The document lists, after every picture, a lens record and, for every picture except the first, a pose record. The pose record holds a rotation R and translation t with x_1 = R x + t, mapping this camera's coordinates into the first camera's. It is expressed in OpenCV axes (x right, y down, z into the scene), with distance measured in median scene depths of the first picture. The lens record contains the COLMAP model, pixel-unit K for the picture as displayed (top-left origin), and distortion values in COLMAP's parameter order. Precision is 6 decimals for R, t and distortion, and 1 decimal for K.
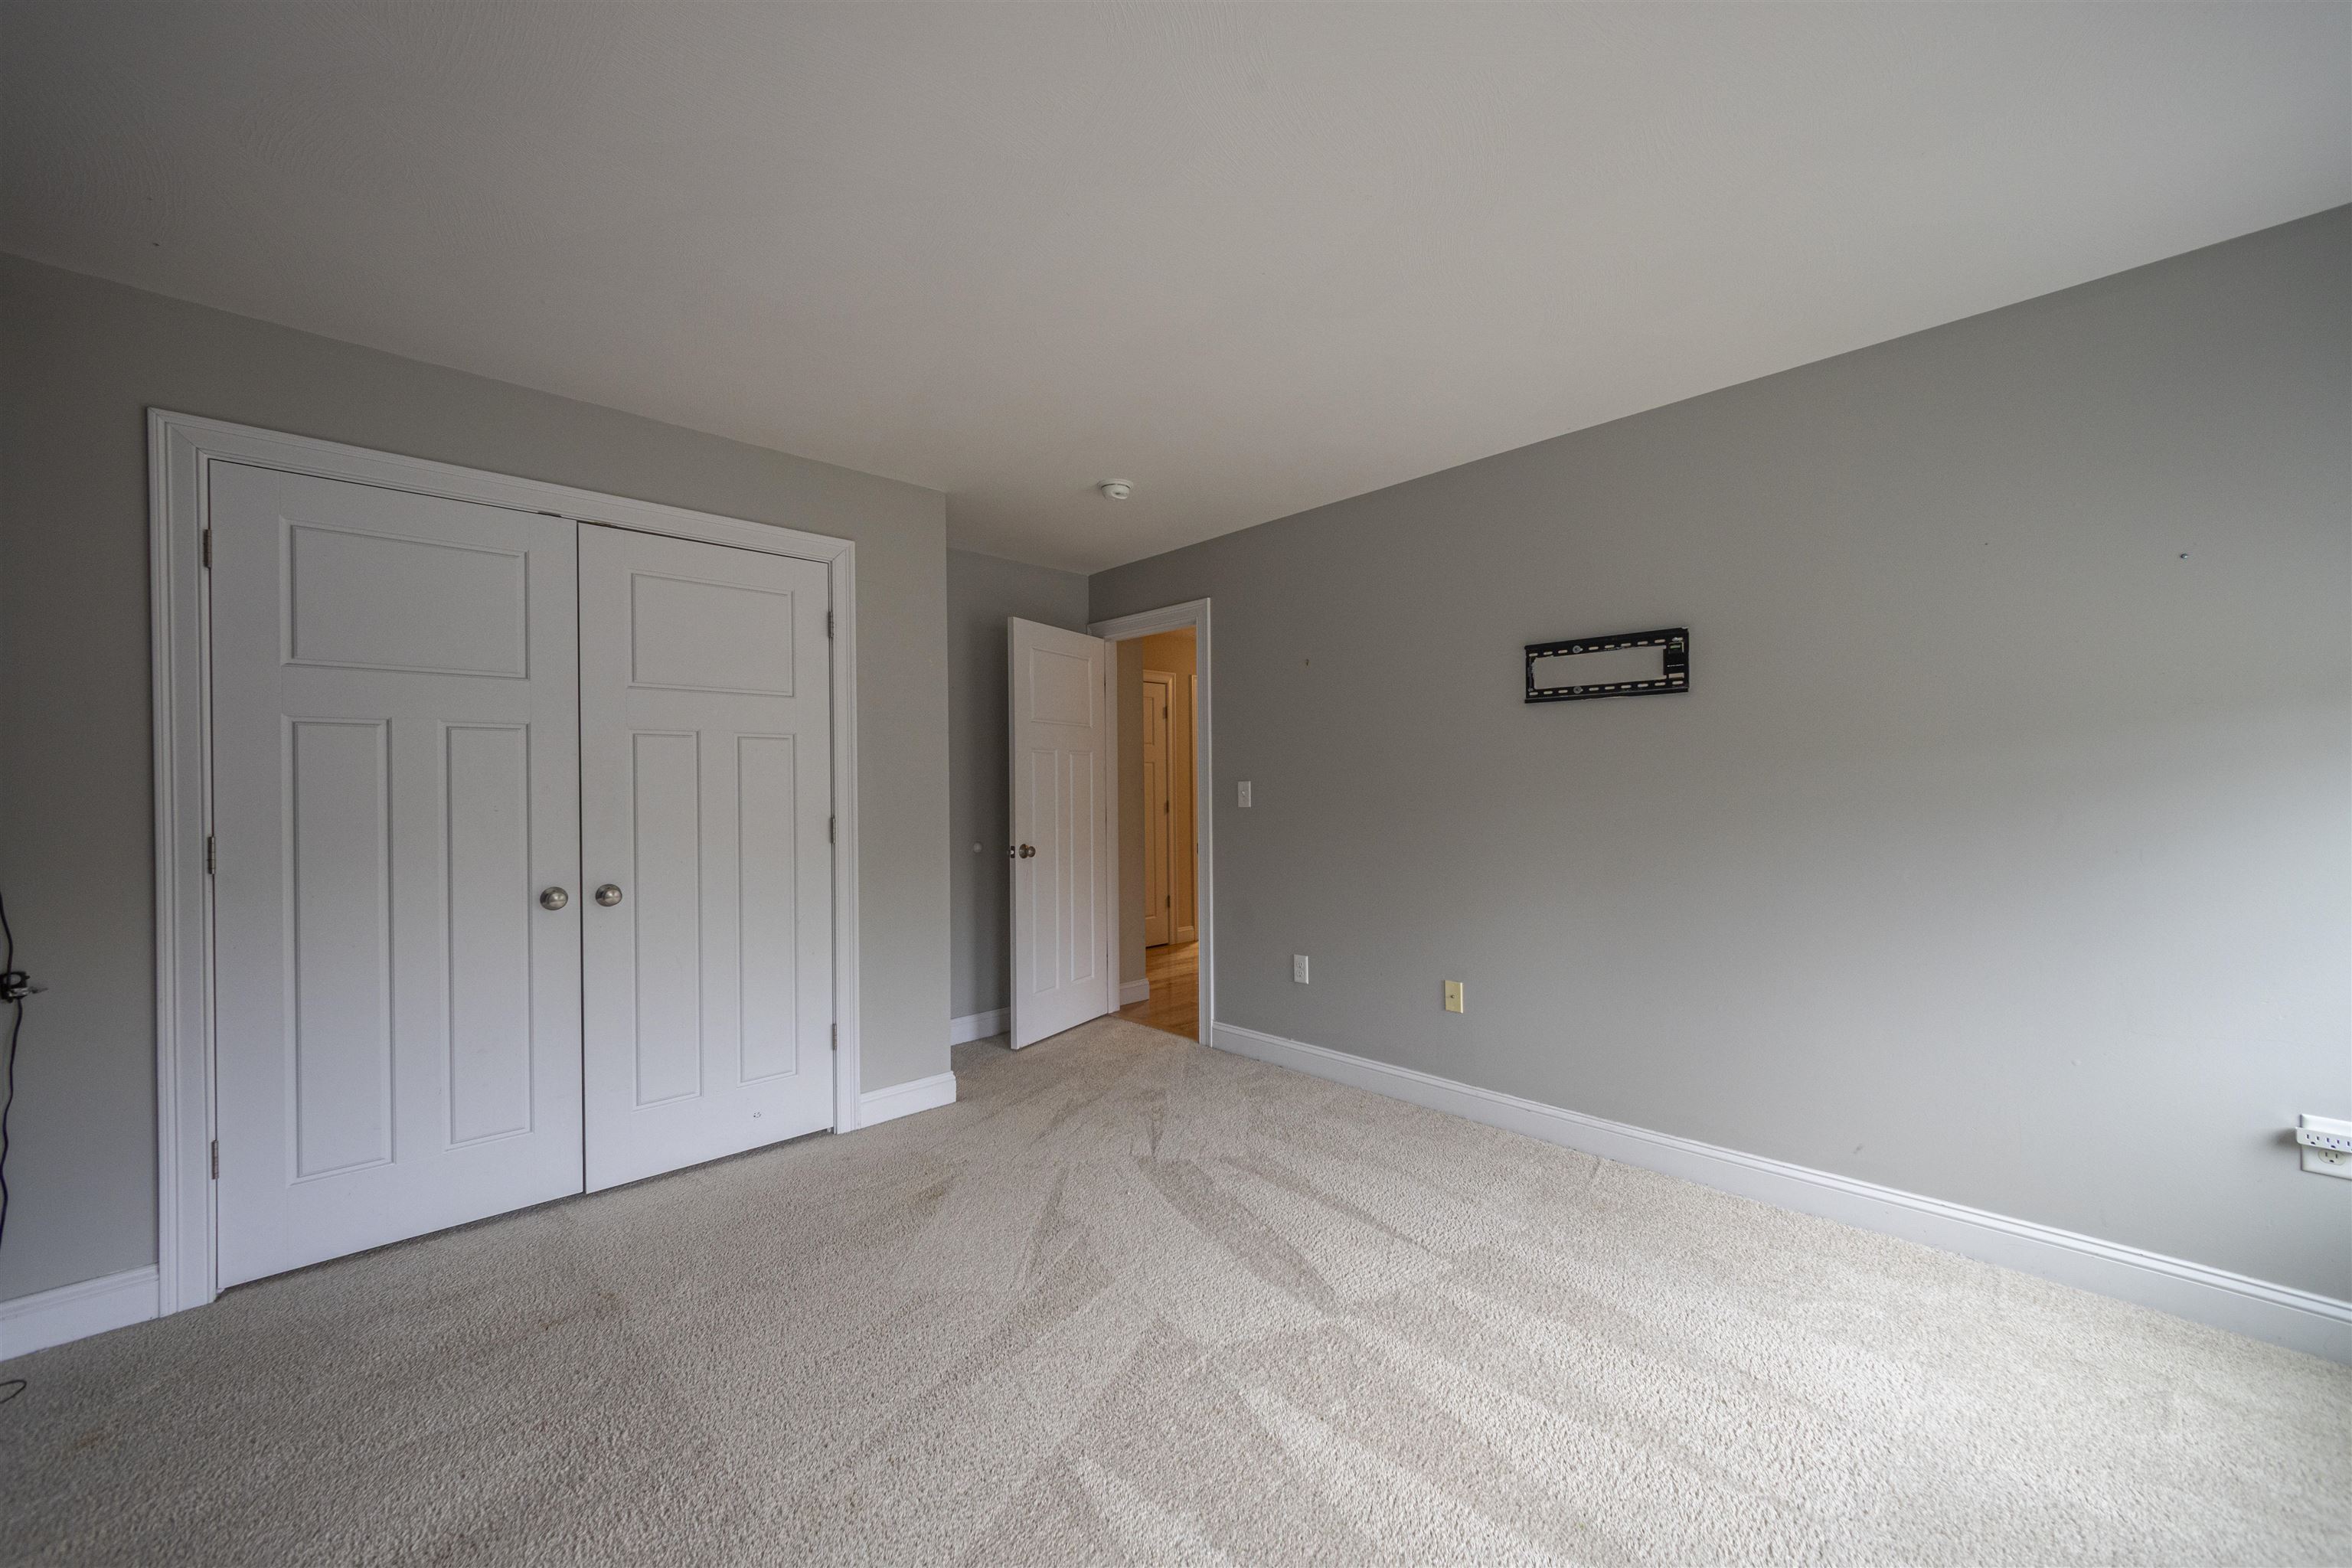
lens RADIAL K [[901.5, 0, 1182.5], [0, 901.5, 783.8], [0, 0, 1]] dist [0.003428, 0.000122]
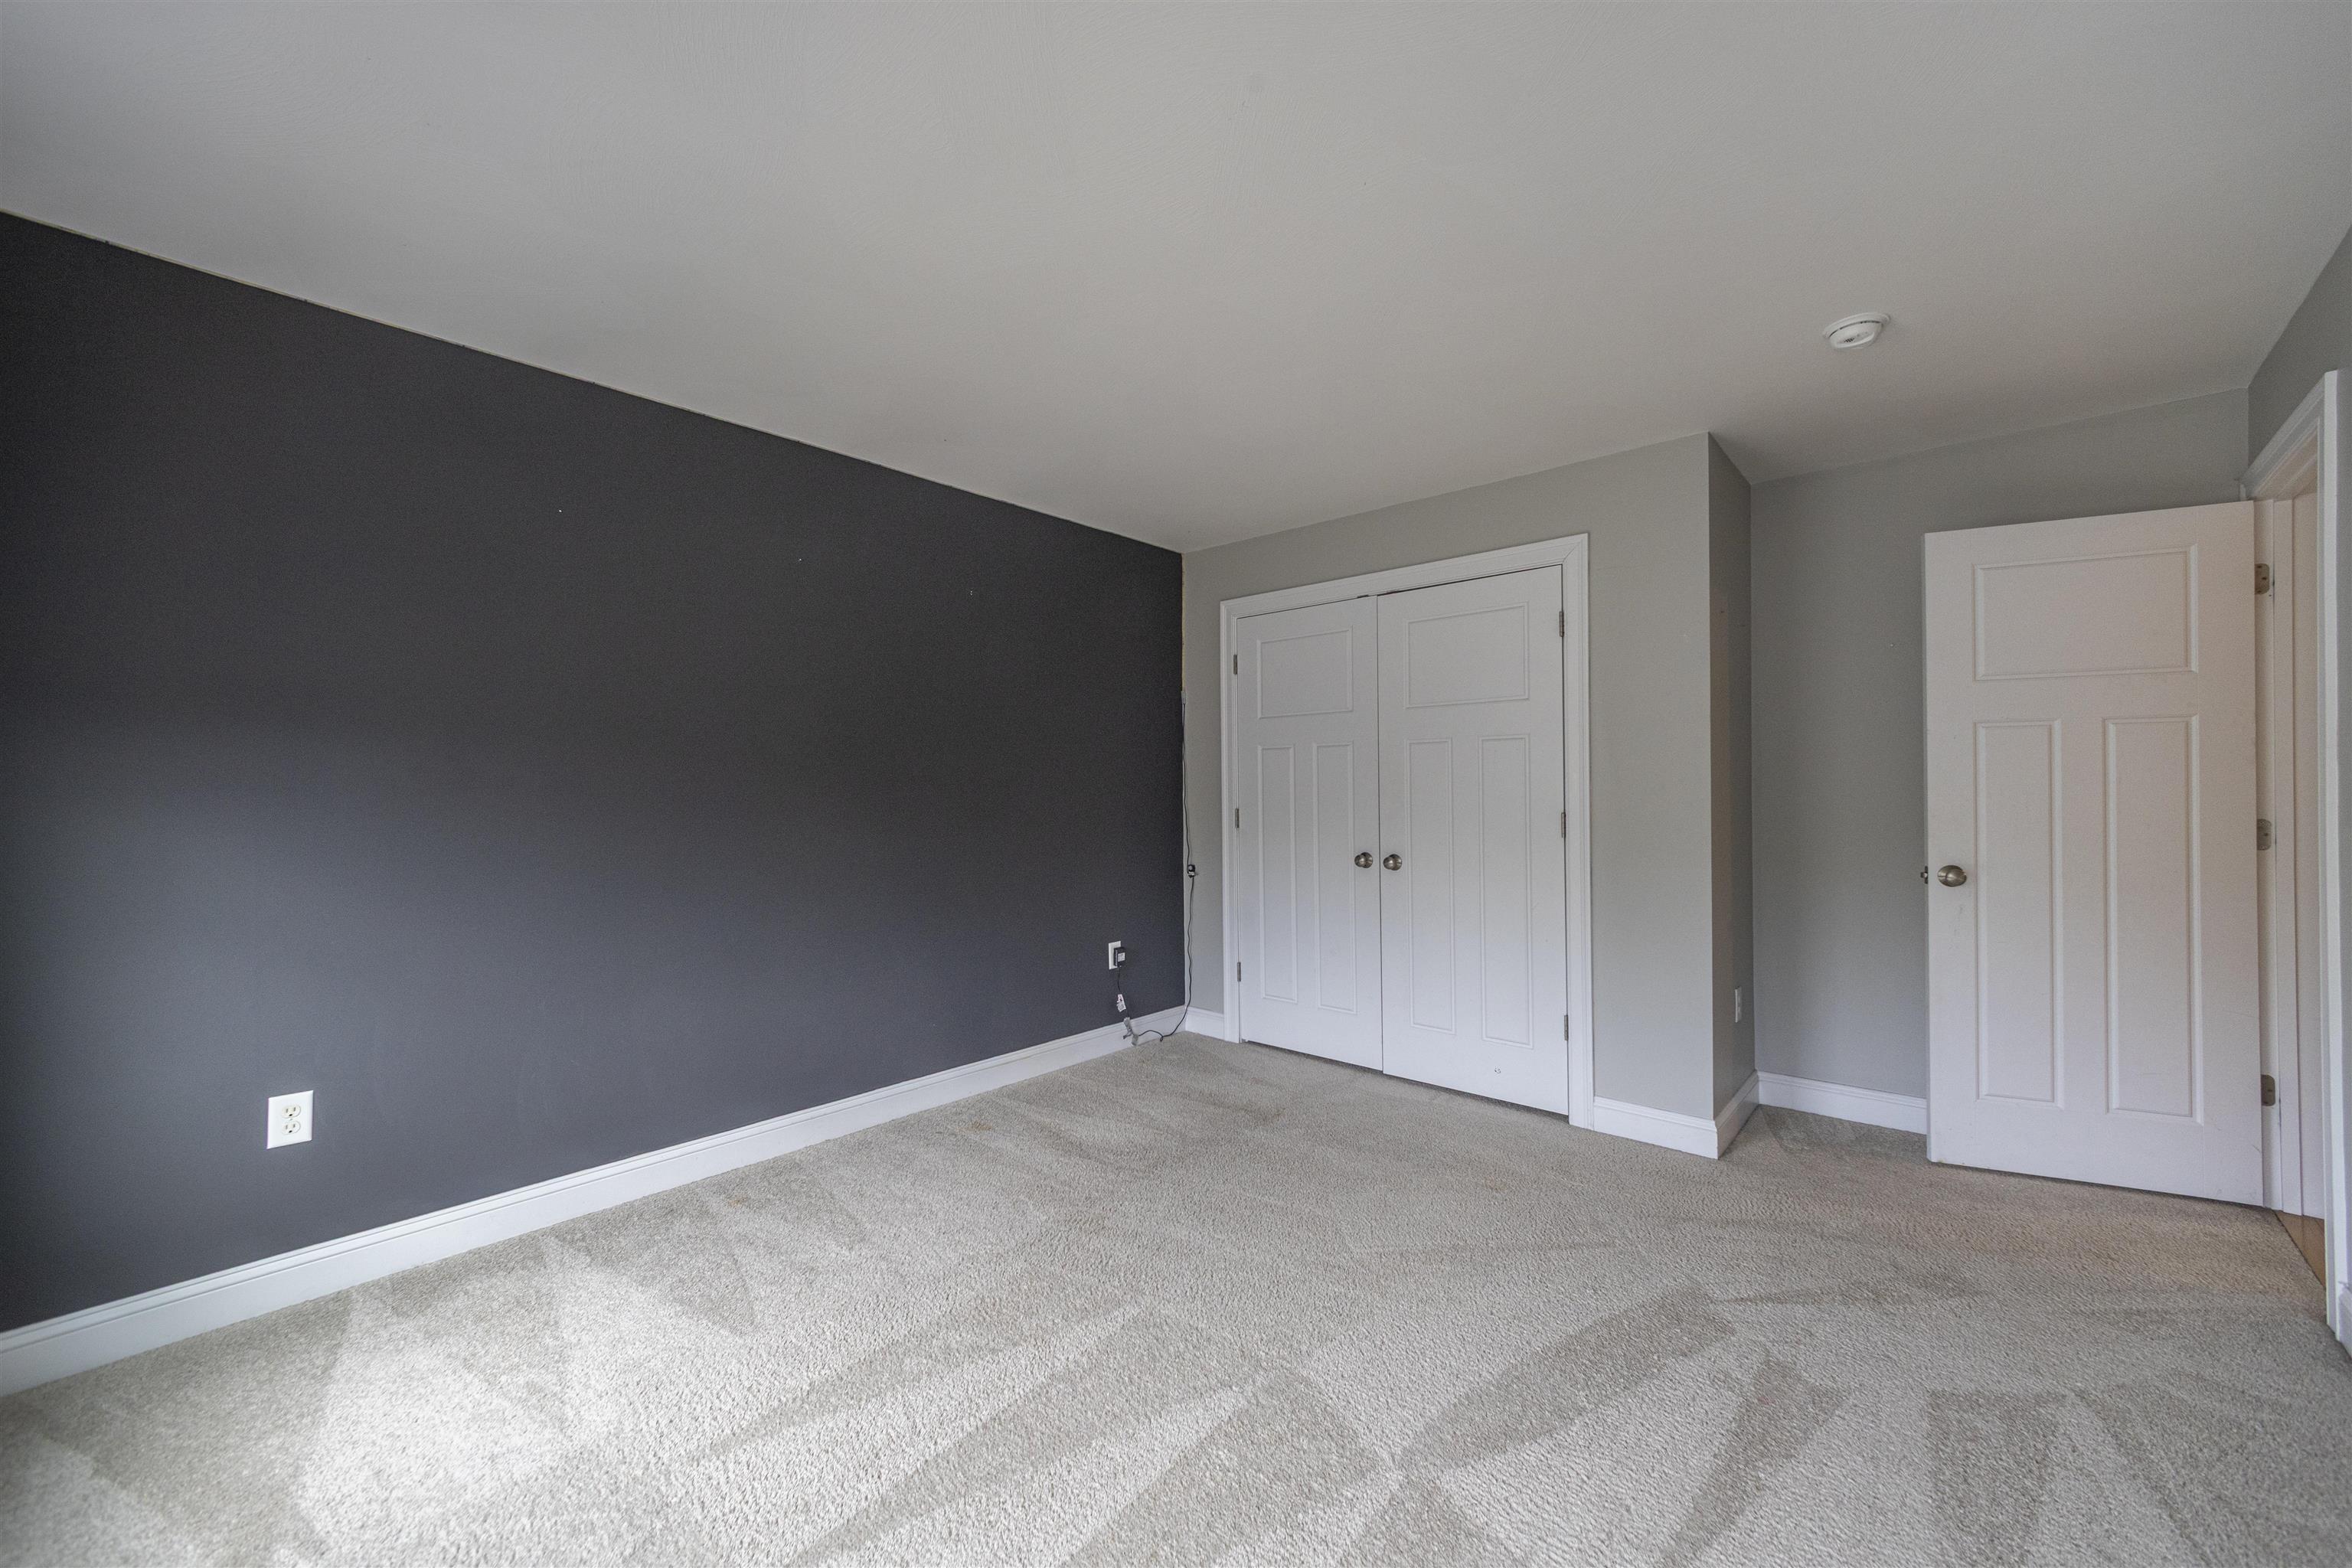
lens RADIAL K [[901.5, 0, 1182.5], [0, 901.5, 783.8], [0, 0, 1]] dist [0.003428, 0.000122]
pose [[0.081736, 0.000023, -0.996654, 0.615424], [0.006729, 0.999977, 0.000575, 0.002151], [0.996631, -0.006754, 0.081734, 0.503035]]
